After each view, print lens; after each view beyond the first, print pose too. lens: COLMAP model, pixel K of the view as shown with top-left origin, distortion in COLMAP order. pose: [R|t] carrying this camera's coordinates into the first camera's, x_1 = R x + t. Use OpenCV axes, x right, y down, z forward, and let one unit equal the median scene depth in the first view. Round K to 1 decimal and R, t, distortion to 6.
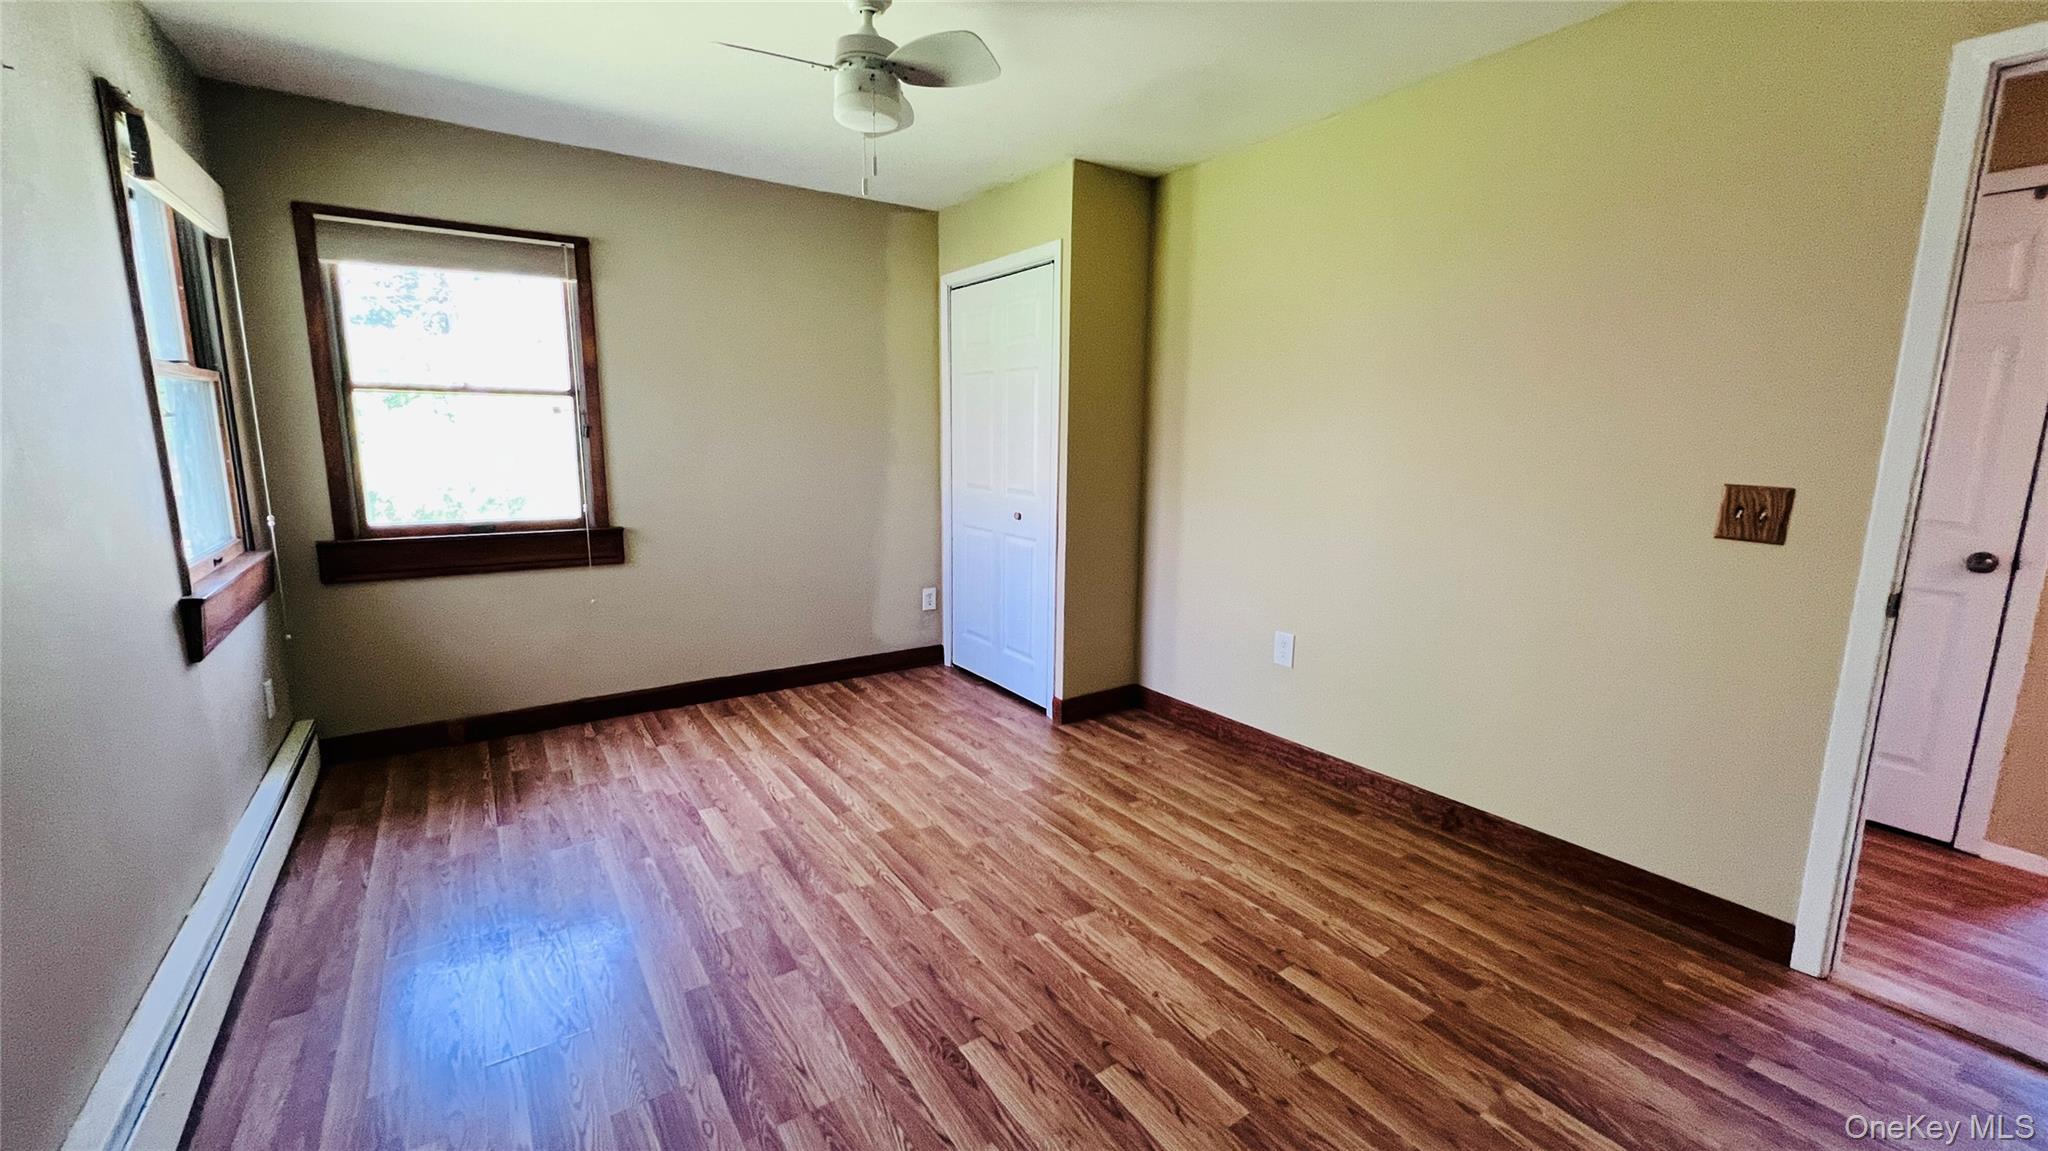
lens RADIAL K [[820.2, 0, 1019.4], [0, 820.2, 580.4], [0, 0, 1]] dist [-0.001377, 0.000086]
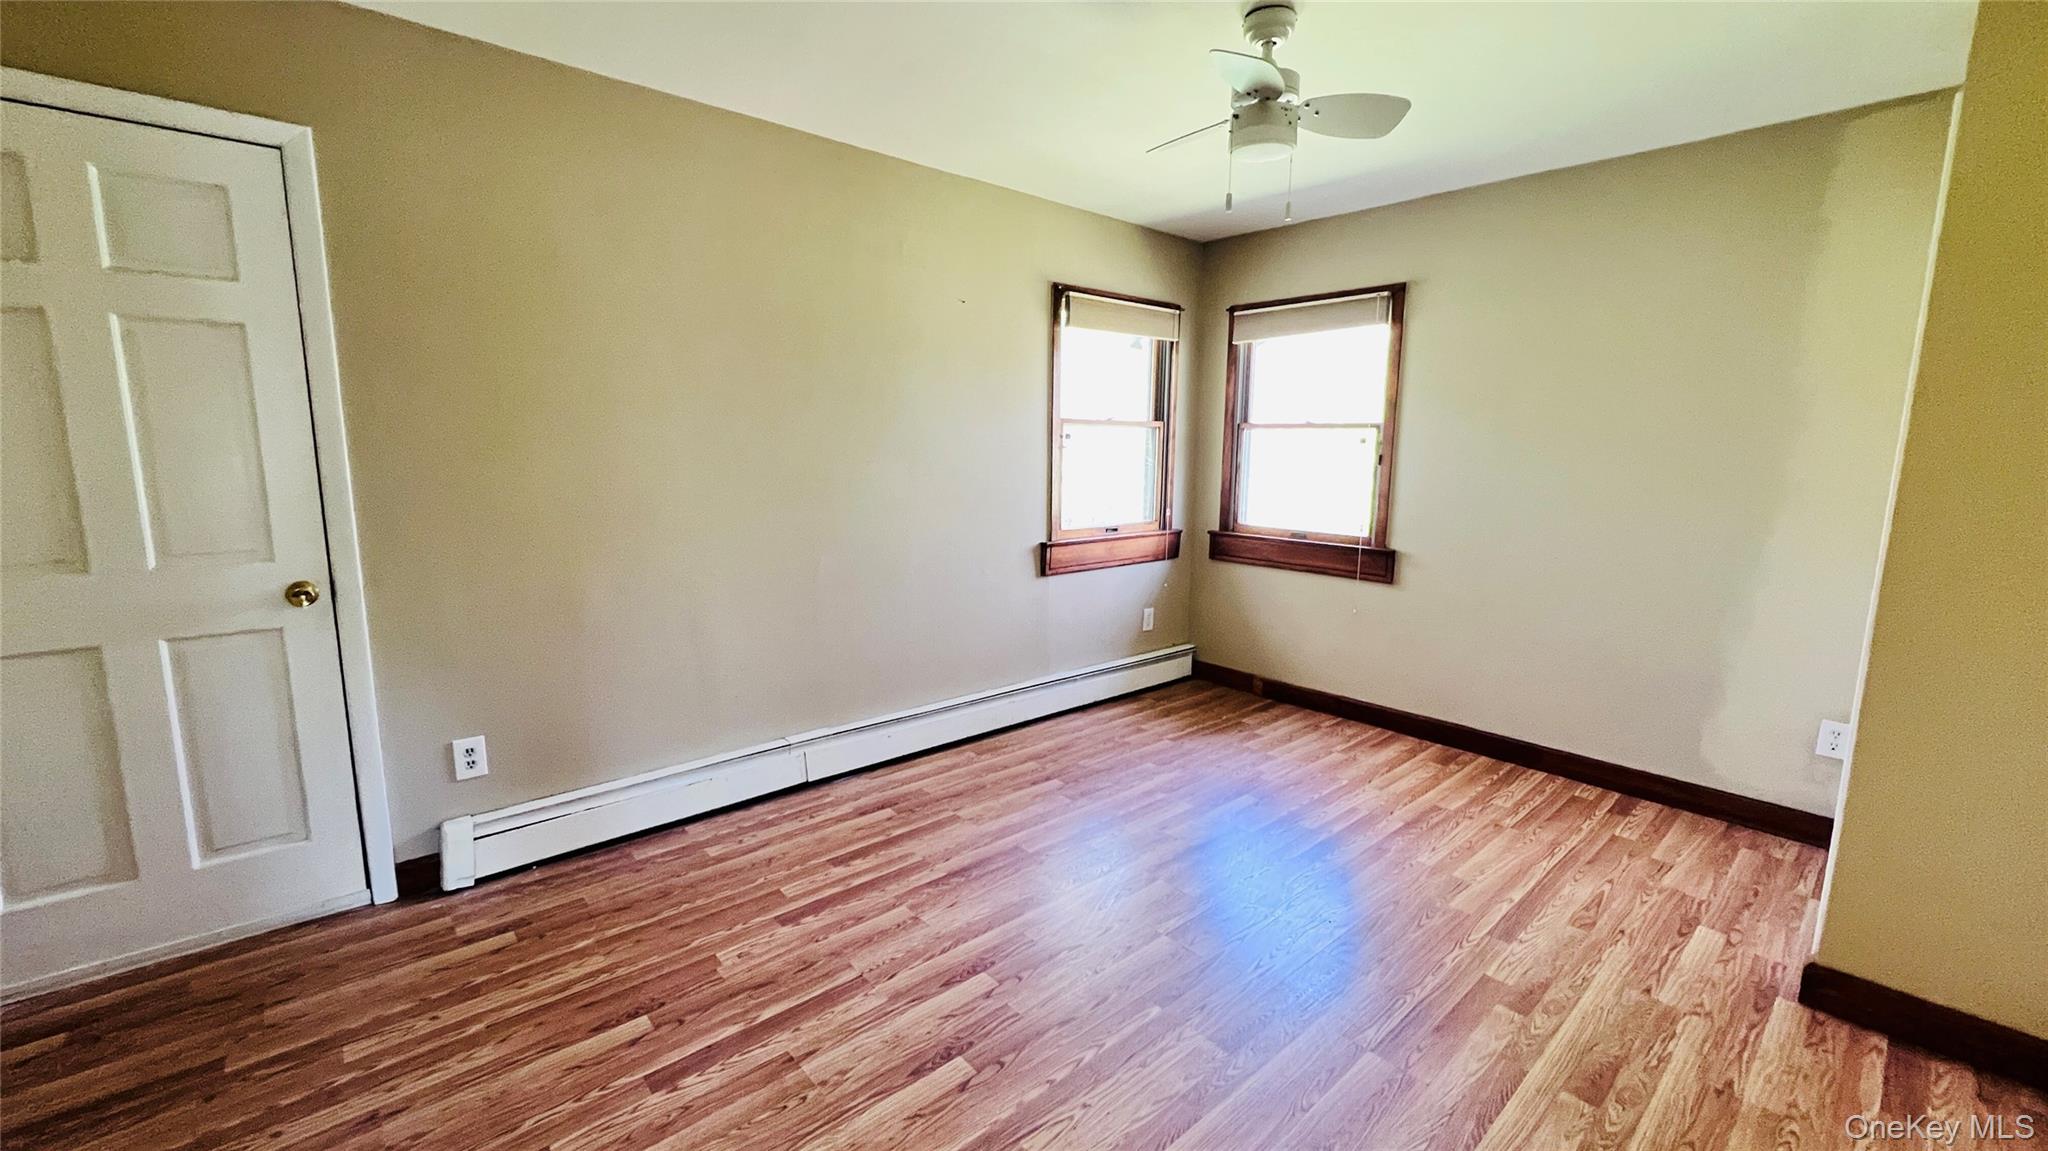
lens RADIAL K [[820.2, 0, 1023.7], [0, 820.2, 581.7], [0, 0, 1]] dist [-0.001377, 0.000086]
pose [[0.120285, 0.153281, -0.980835, 0.529805], [-0.187281, 0.973771, 0.129210, -0.076638], [0.974914, 0.168149, 0.145837, 0.411990]]
